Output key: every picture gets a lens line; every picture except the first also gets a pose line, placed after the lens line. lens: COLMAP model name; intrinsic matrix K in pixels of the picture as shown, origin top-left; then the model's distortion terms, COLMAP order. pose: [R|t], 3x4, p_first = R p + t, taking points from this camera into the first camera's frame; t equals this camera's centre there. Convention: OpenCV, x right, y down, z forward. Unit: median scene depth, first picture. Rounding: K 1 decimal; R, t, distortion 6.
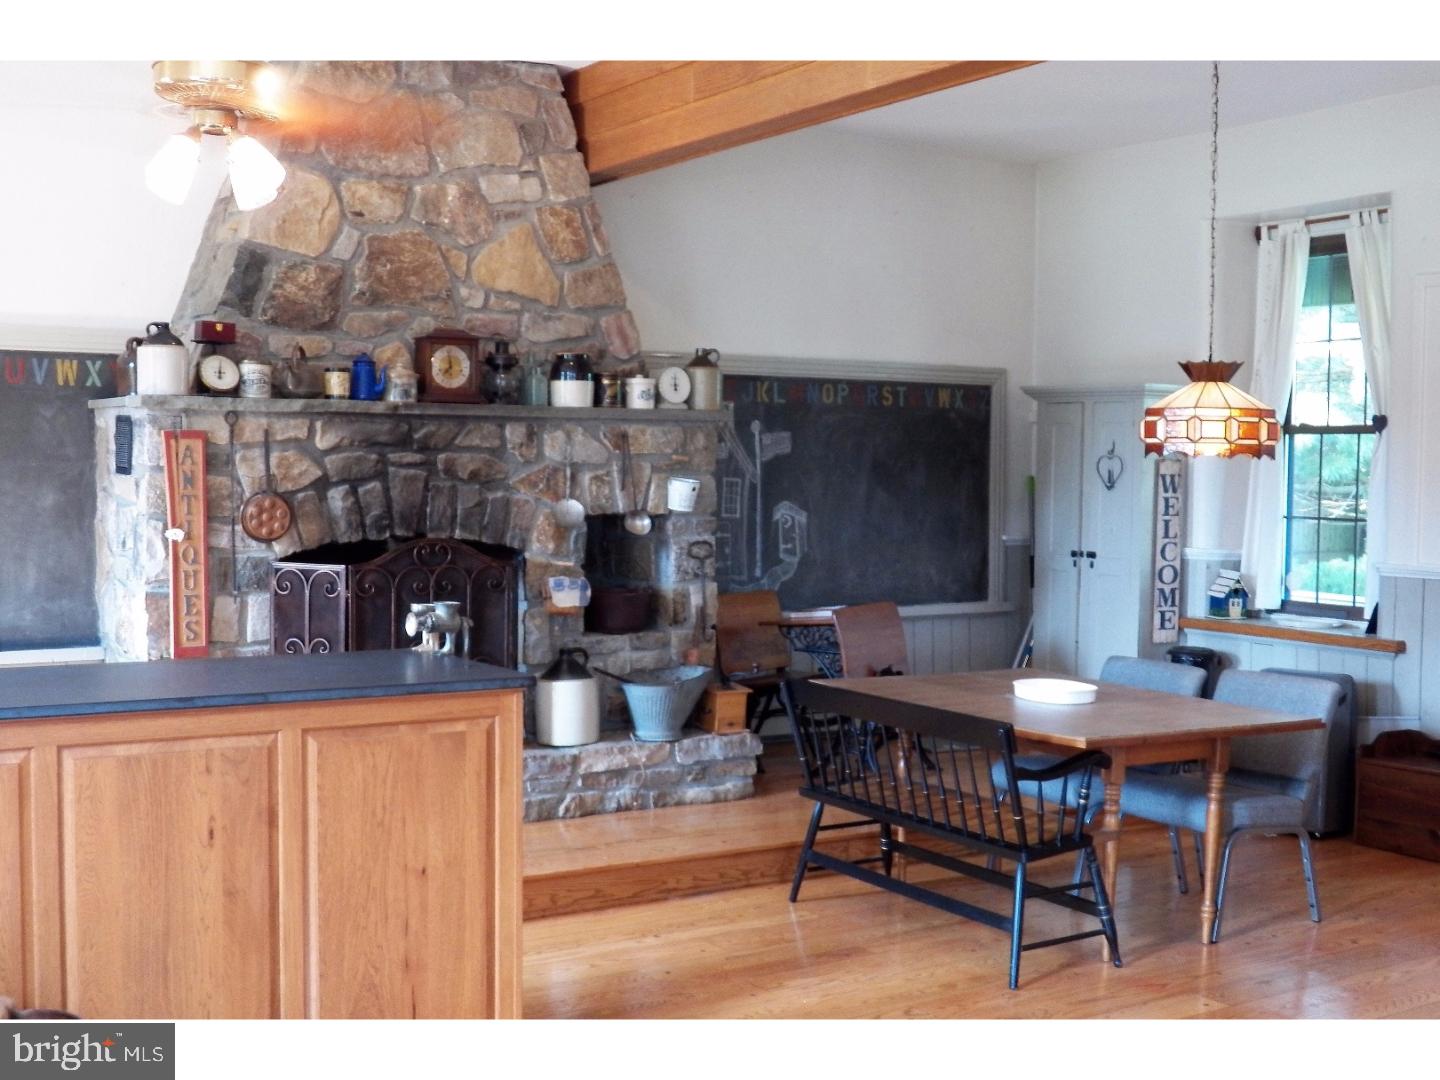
lens RADIAL K [[1675.7, 0, 720.0], [0, 1675.7, 540.0], [0, 0, 1]] dist [-0.096269, -0.007147]
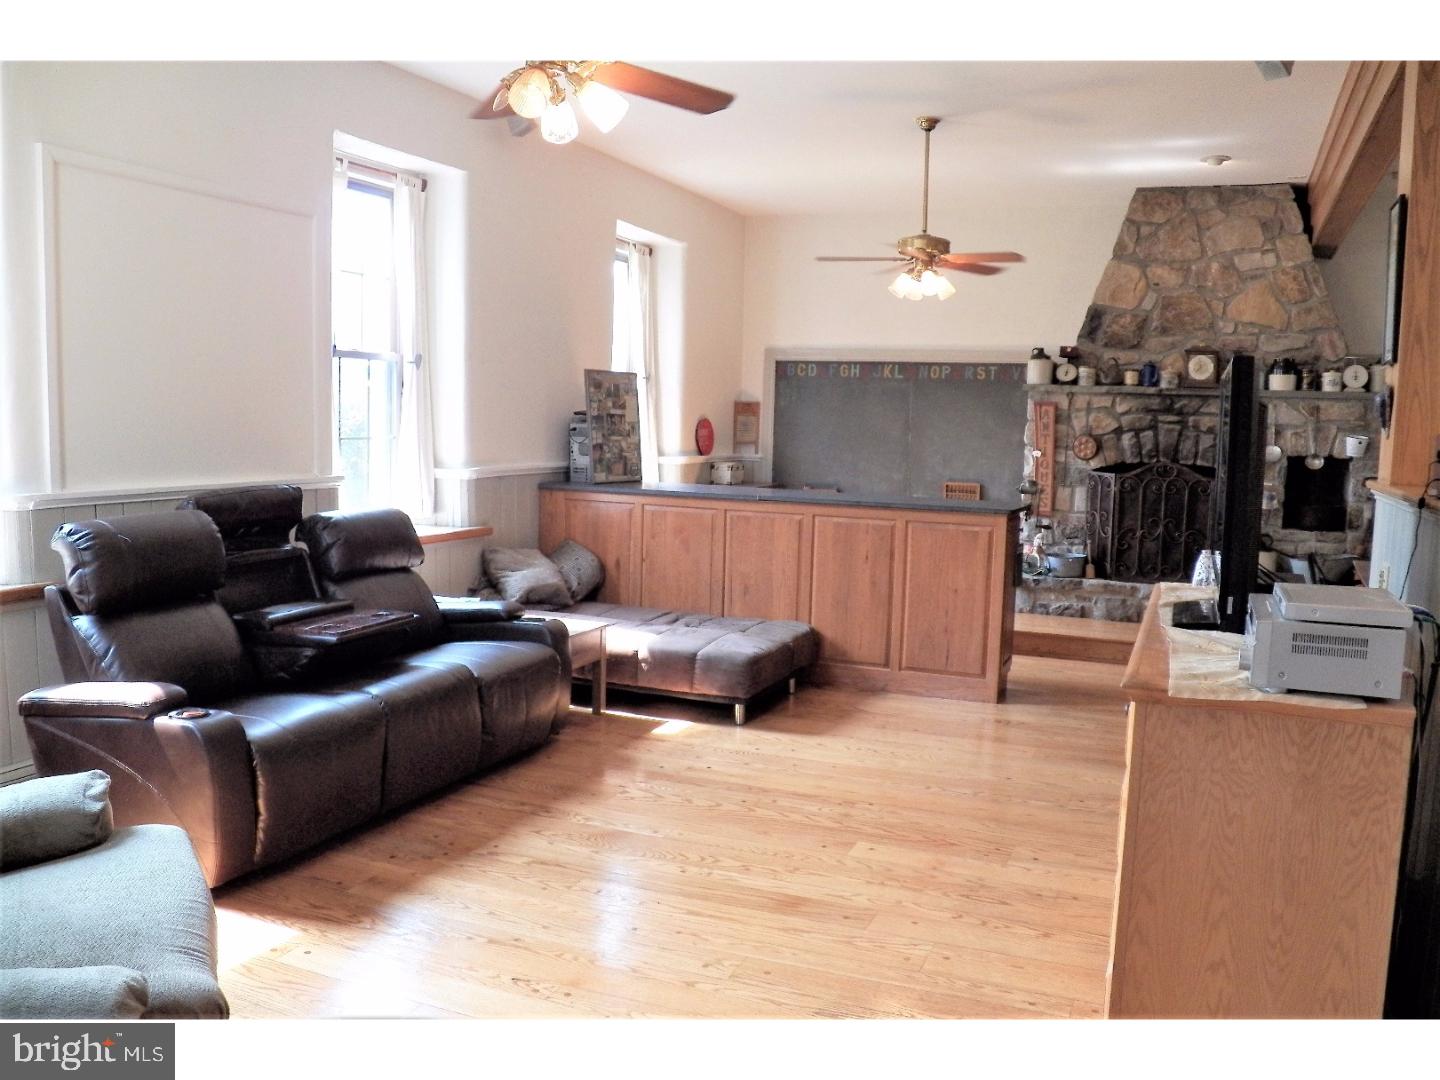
lens RADIAL K [[1176.7, 0, 720.0], [0, 1176.7, 540.0], [0, 0, 1]] dist [-0.142860, 0.099835]
pose [[0.563074, 0.091049, -0.821375, 0.552344], [-0.057213, 0.995822, 0.071165, 0.019997], [0.824423, 0.006922, 0.565931, -0.101877]]
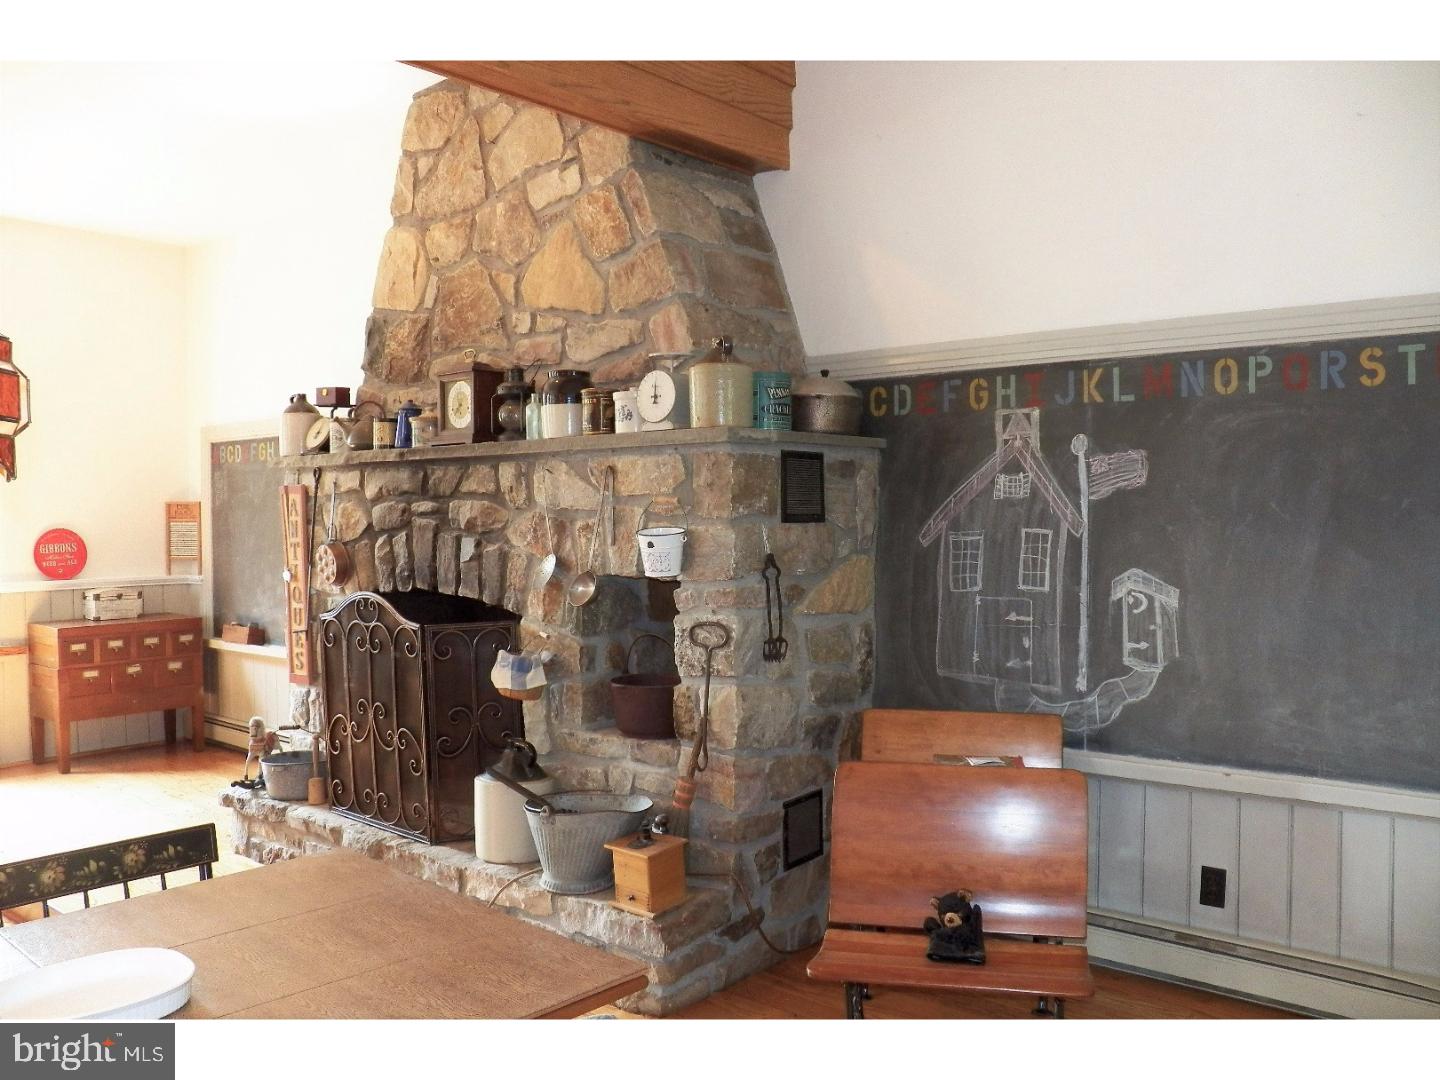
lens RADIAL K [[1176.7, 0, 720.0], [0, 1176.7, 540.0], [0, 0, 1]] dist [-0.142860, 0.099835]
pose [[0.312271, 0.012382, -0.949912, 0.470558], [-0.034945, 0.999388, 0.001540, -0.035631], [0.949350, 0.032714, 0.312512, 0.915836]]
